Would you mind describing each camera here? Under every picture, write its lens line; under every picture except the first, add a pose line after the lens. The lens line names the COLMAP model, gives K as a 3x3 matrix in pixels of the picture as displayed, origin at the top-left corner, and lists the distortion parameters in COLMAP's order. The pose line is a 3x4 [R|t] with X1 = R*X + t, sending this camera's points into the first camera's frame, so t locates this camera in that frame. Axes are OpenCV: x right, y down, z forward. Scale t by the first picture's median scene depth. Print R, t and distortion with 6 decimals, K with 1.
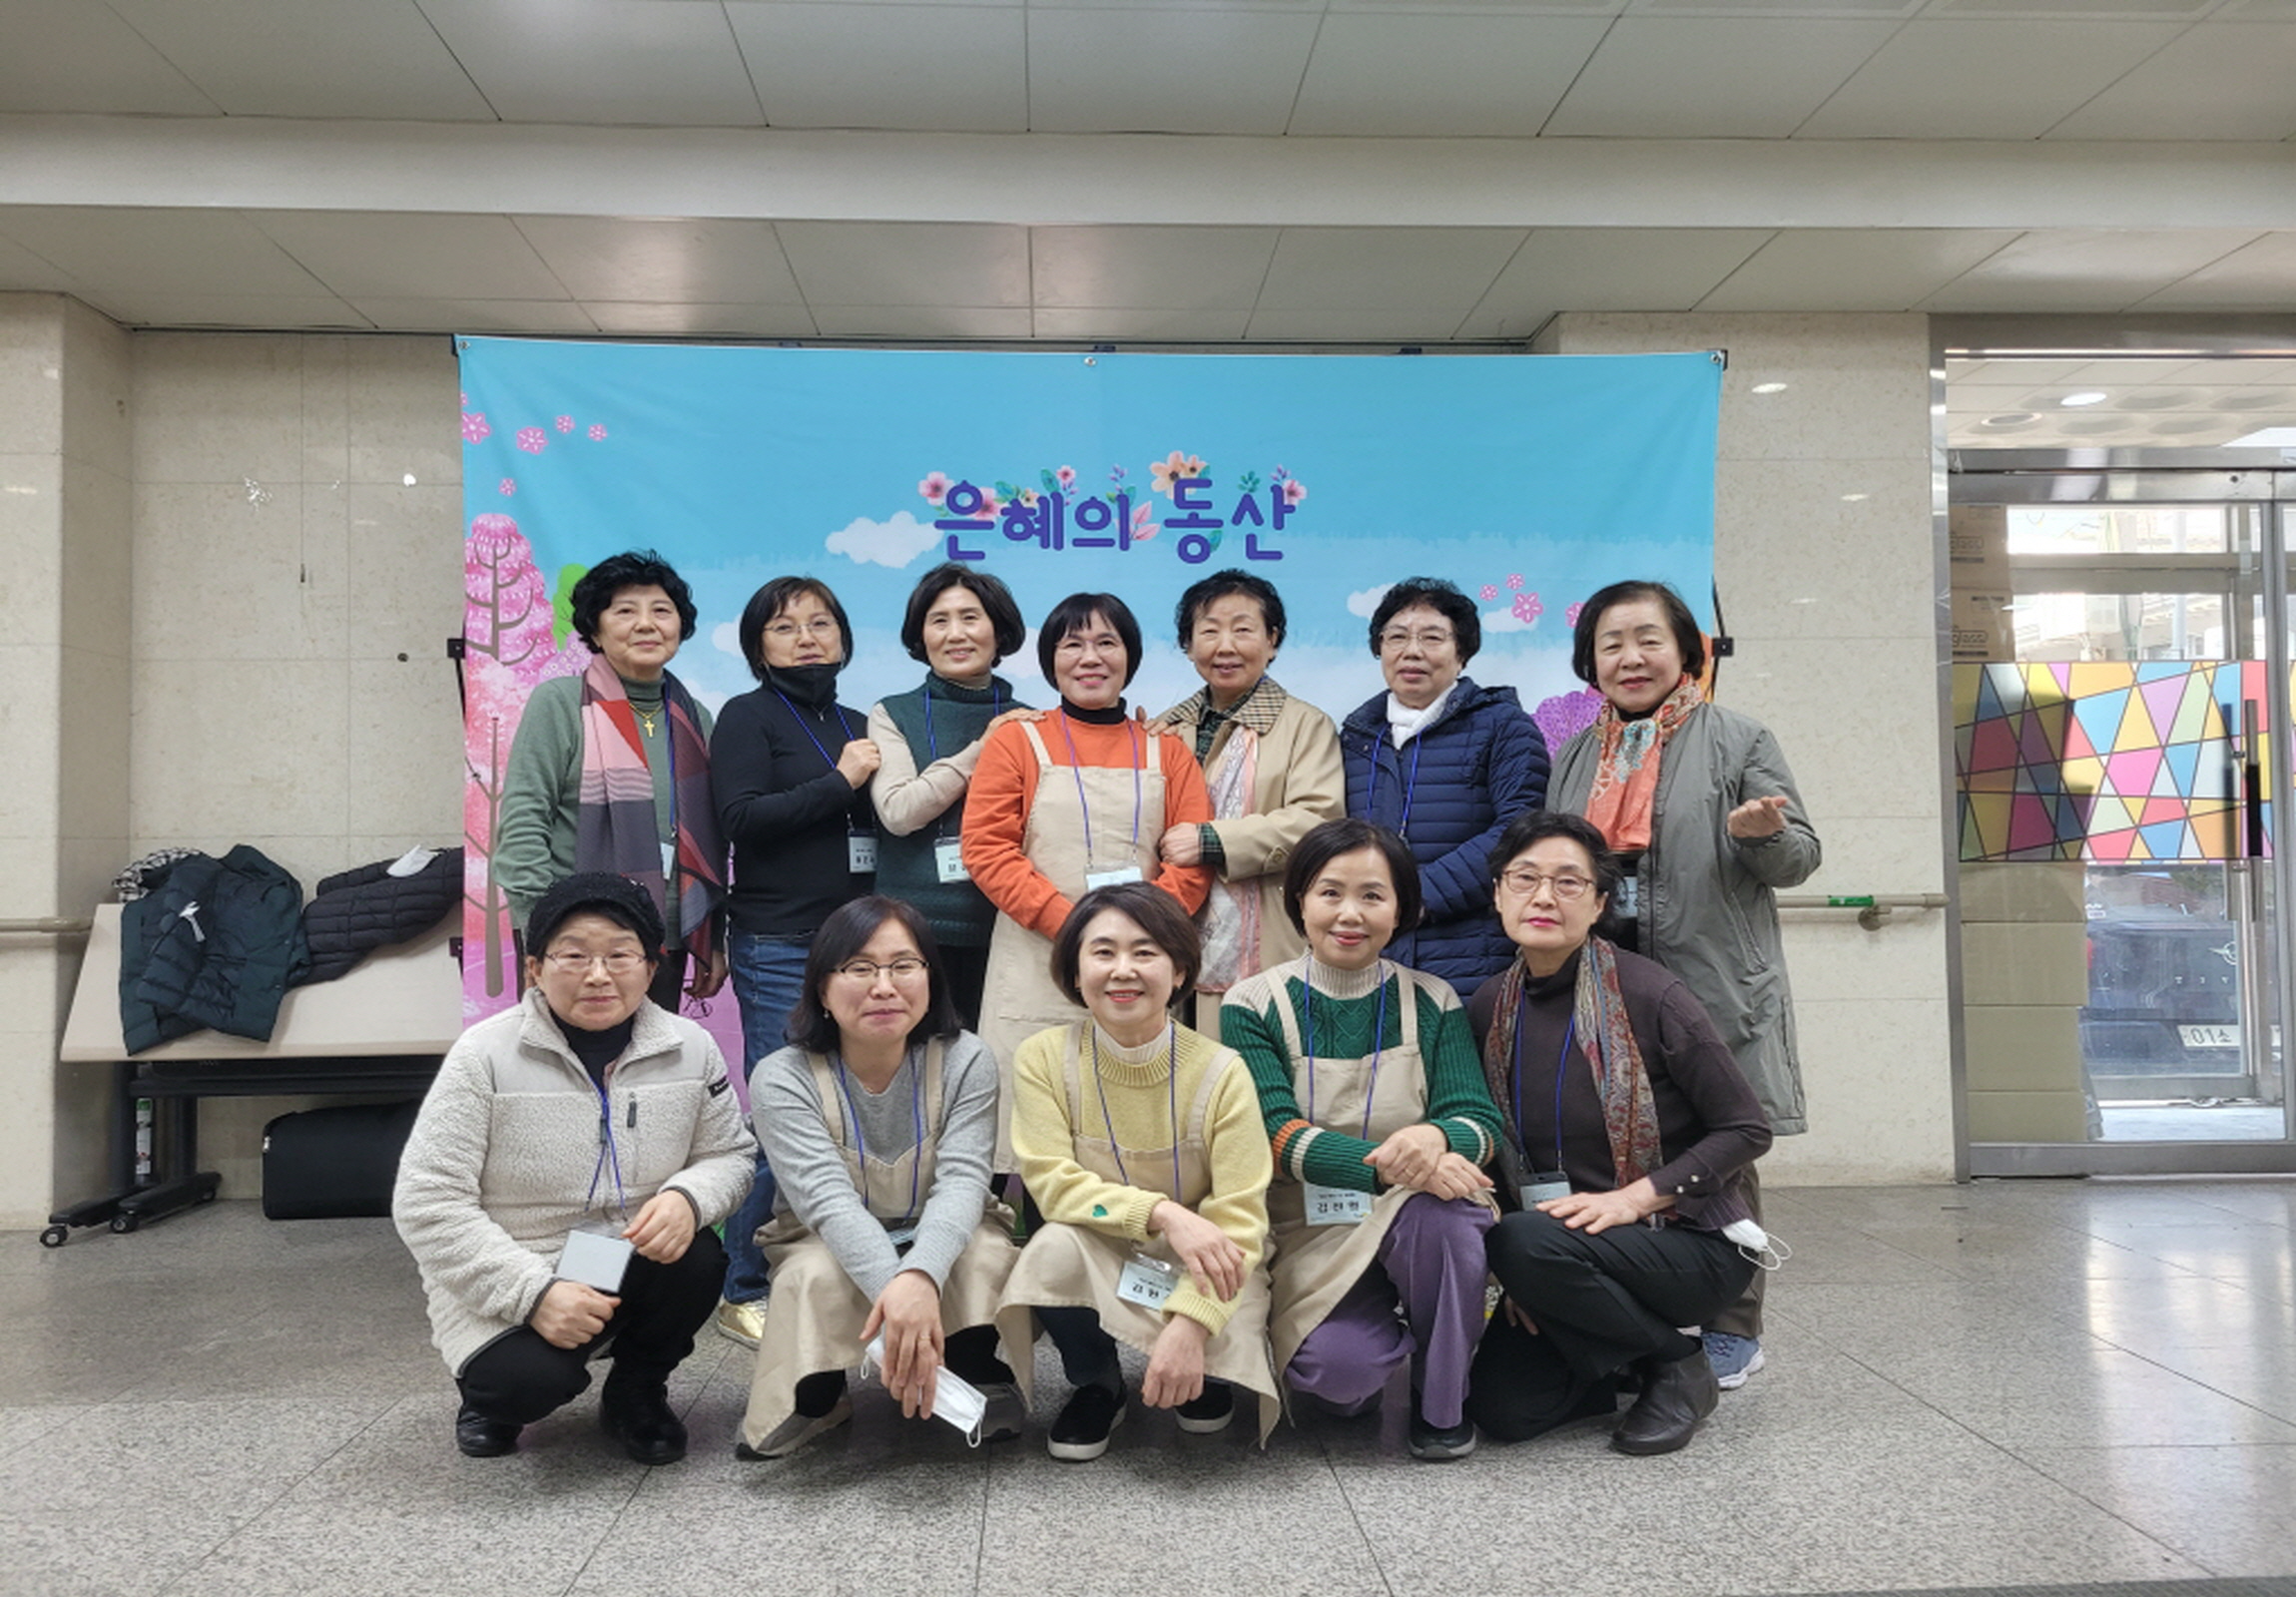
lens RADIAL K [[1639.6, 0, 1121.6], [0, 1639.6, 792.3], [0, 0, 1]] dist [0.049892, -0.000620]
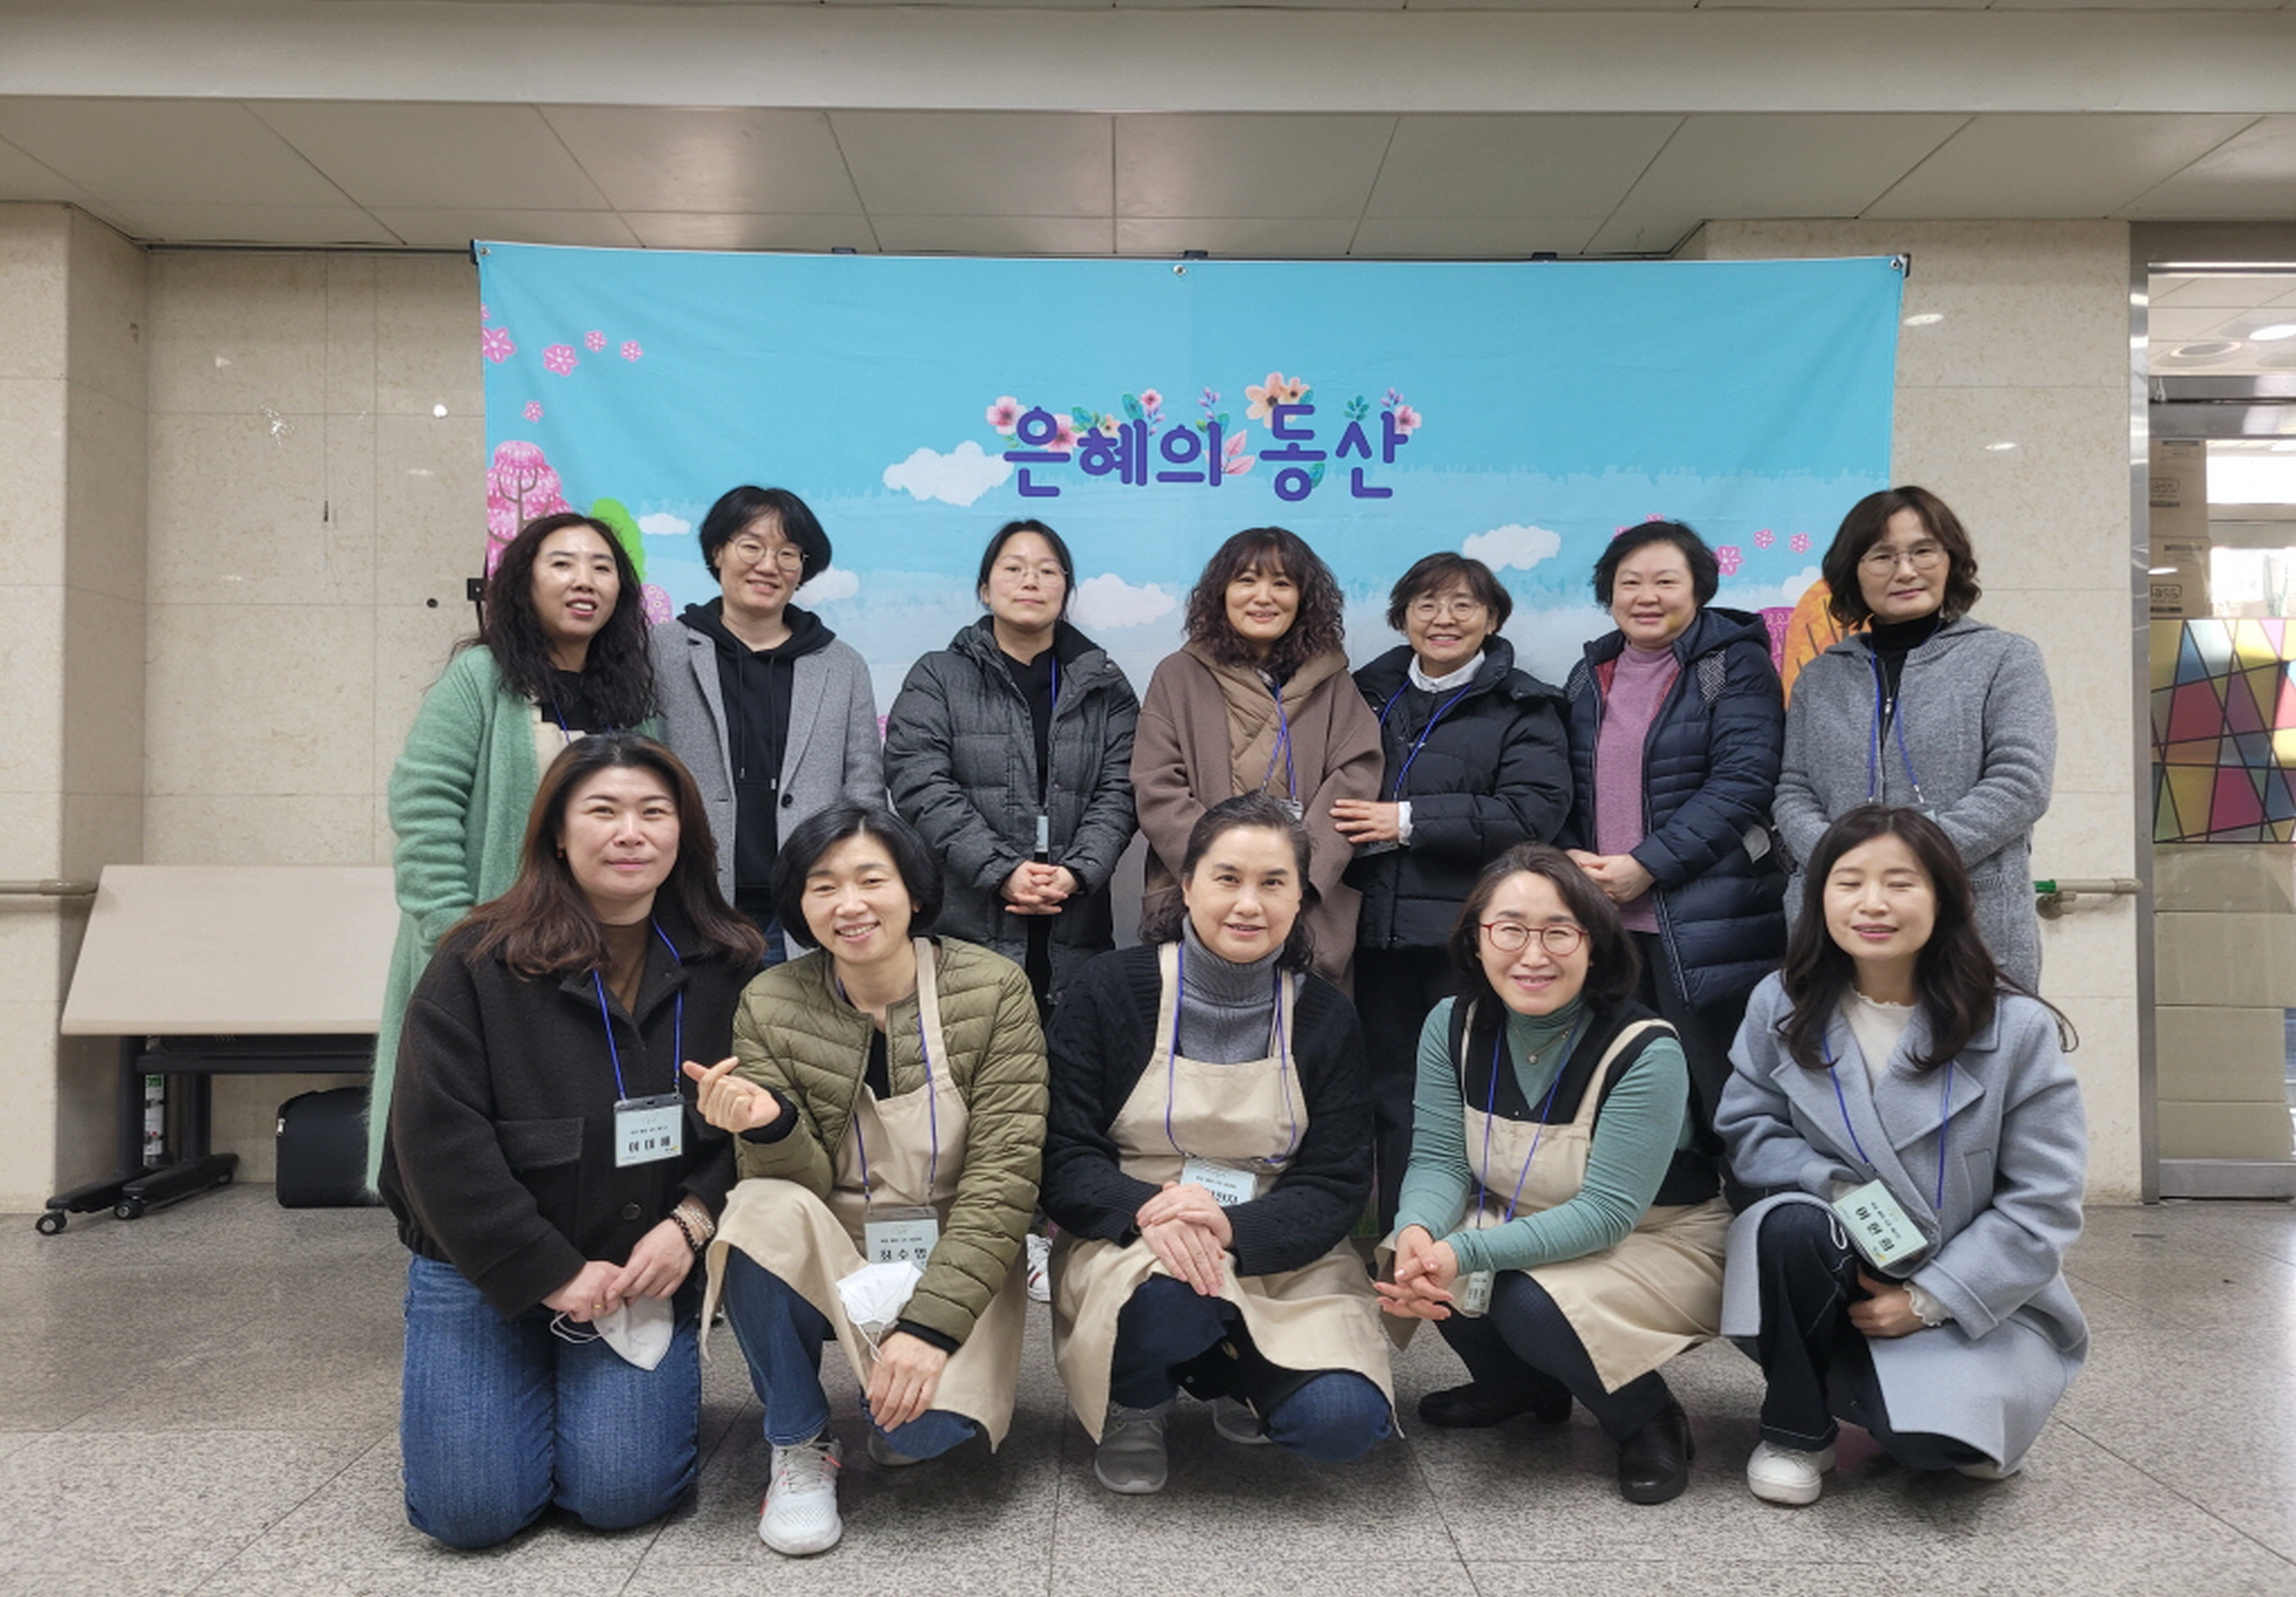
lens RADIAL K [[1647.1, 0, 1139.8], [0, 1647.1, 791.8], [0, 0, 1]] dist [0.075086, -0.036364]
pose [[0.999336, 0.010380, -0.034919, -0.006141], [-0.009776, 0.999801, 0.017418, 0.004526], [0.035092, -0.017065, 0.999238, 0.094315]]
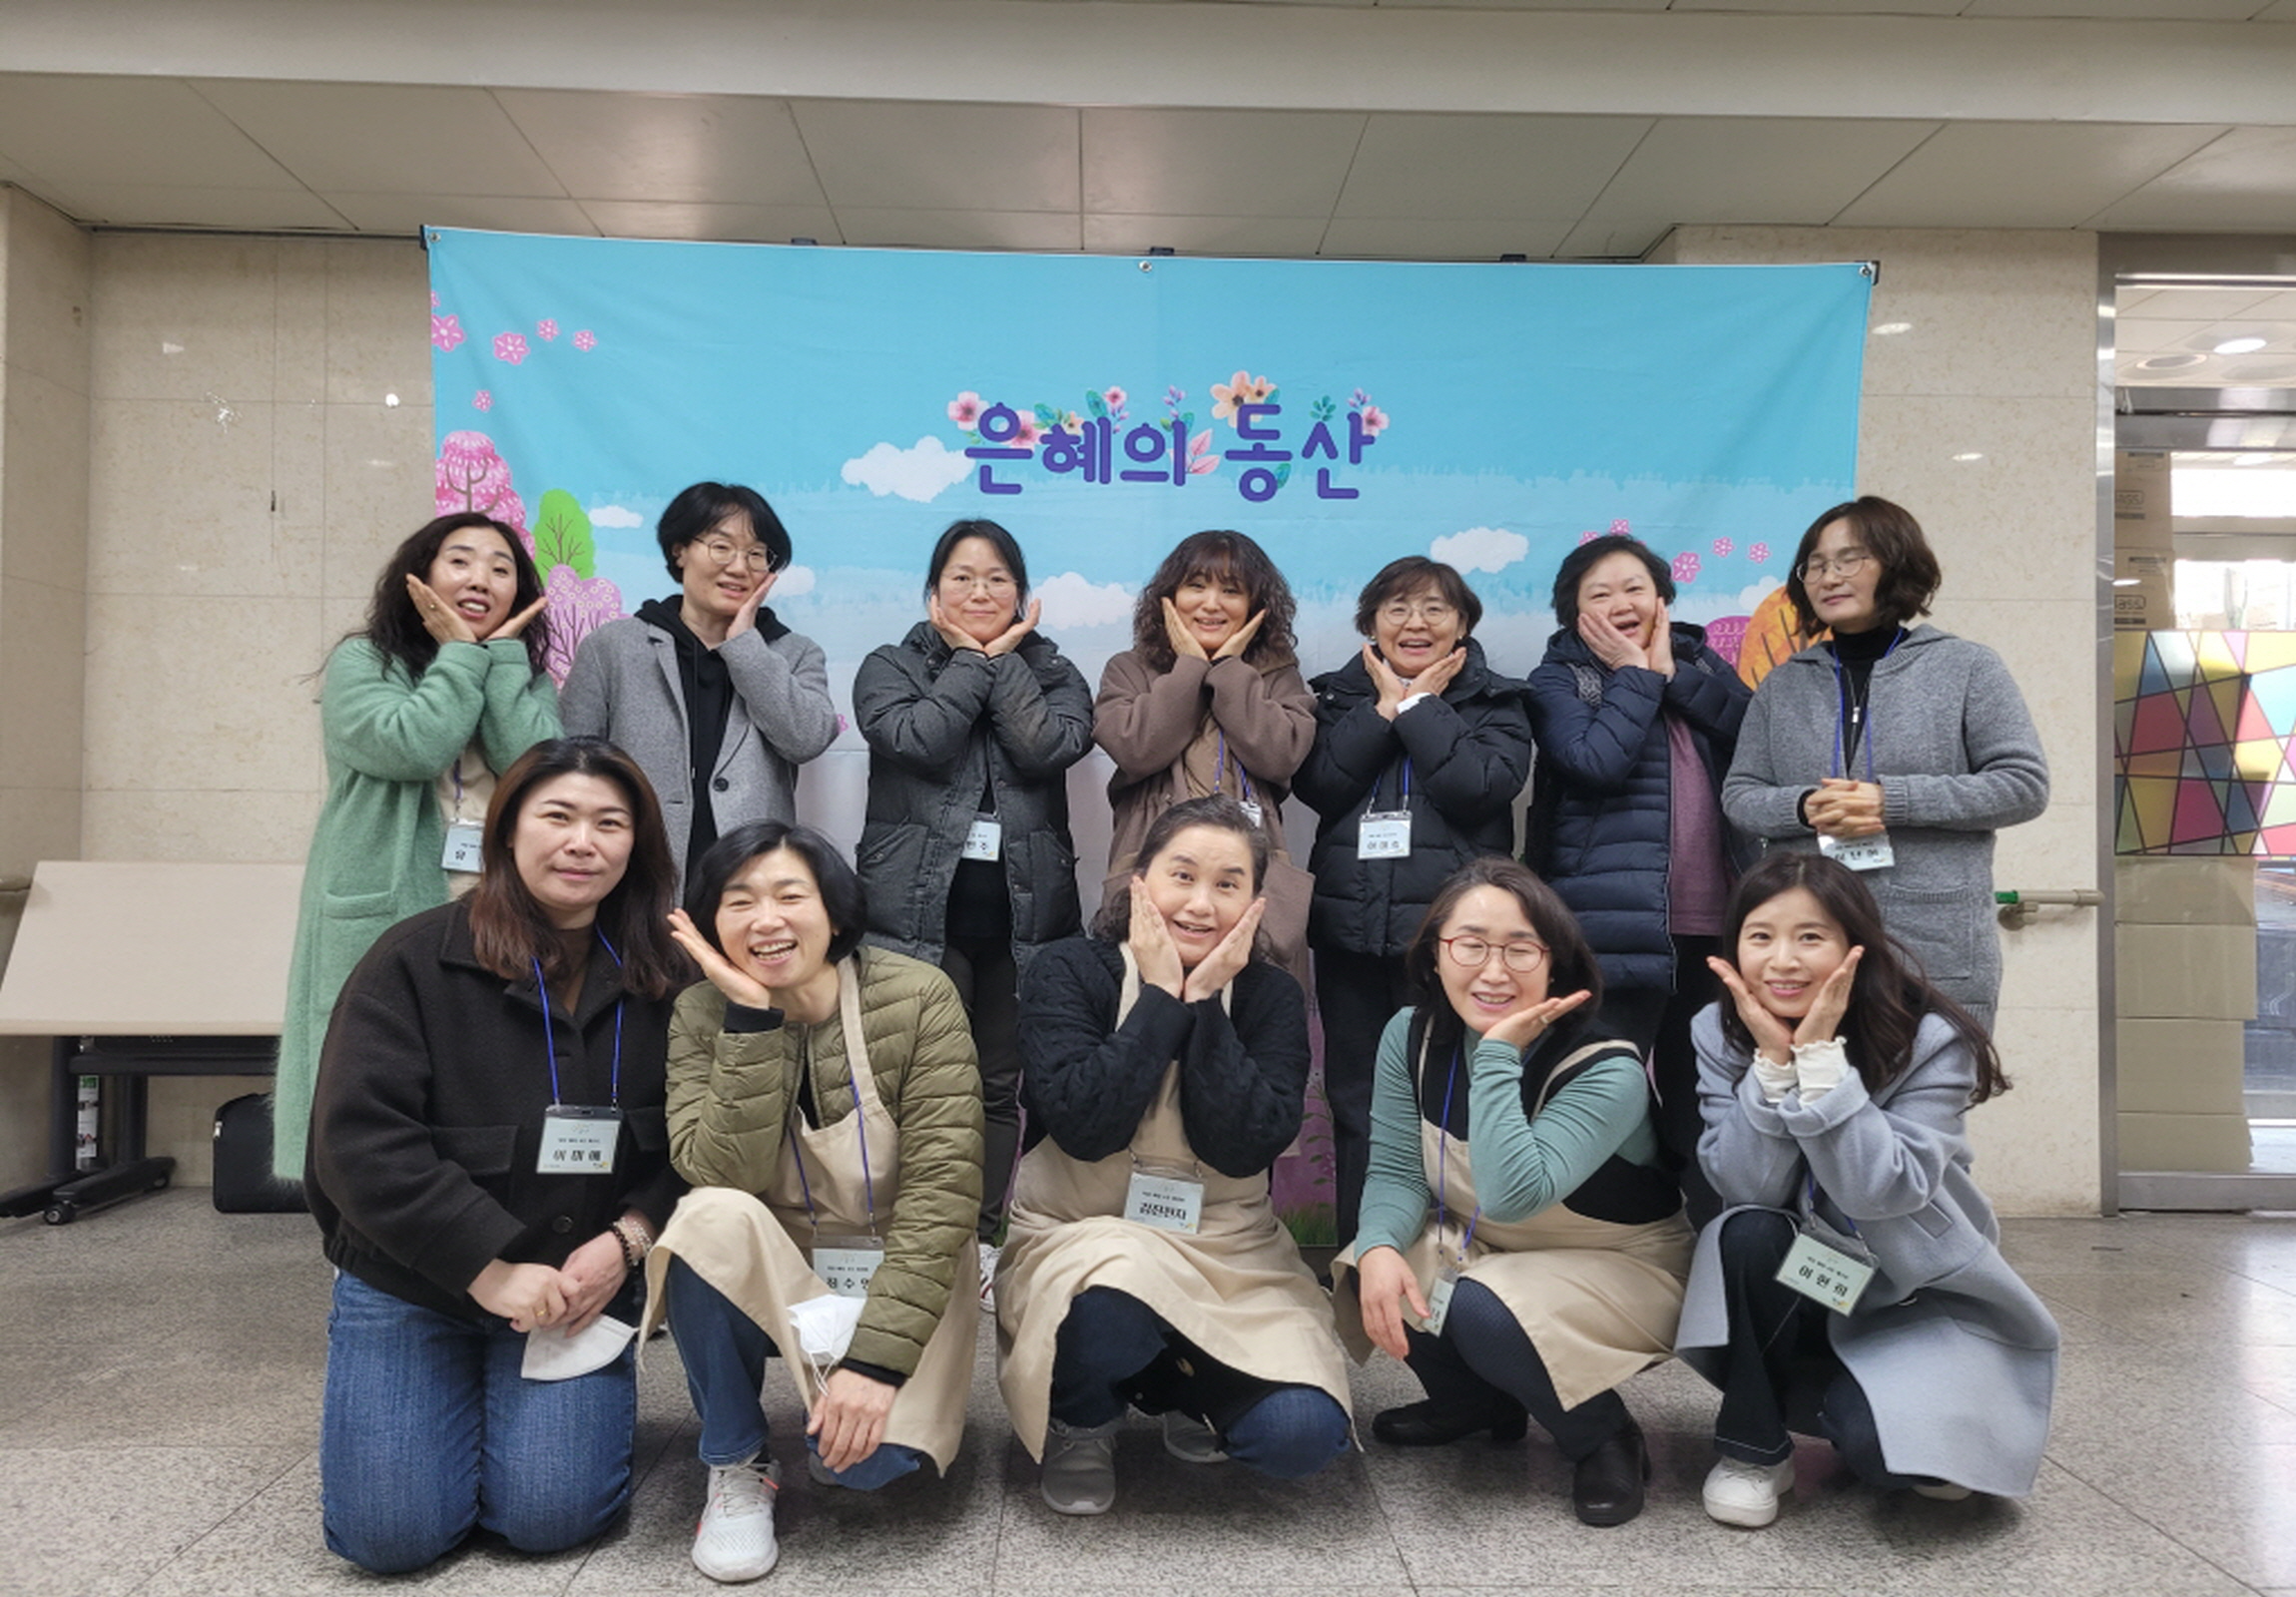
lens RADIAL K [[1647.1, 0, 1139.8], [0, 1647.1, 791.8], [0, 0, 1]] dist [0.075086, -0.036364]
pose [[0.999653, 0.018934, -0.018303, -0.000185], [-0.018630, 0.999688, 0.016641, 0.003419], [0.018613, -0.016294, 0.999694, 0.106873]]
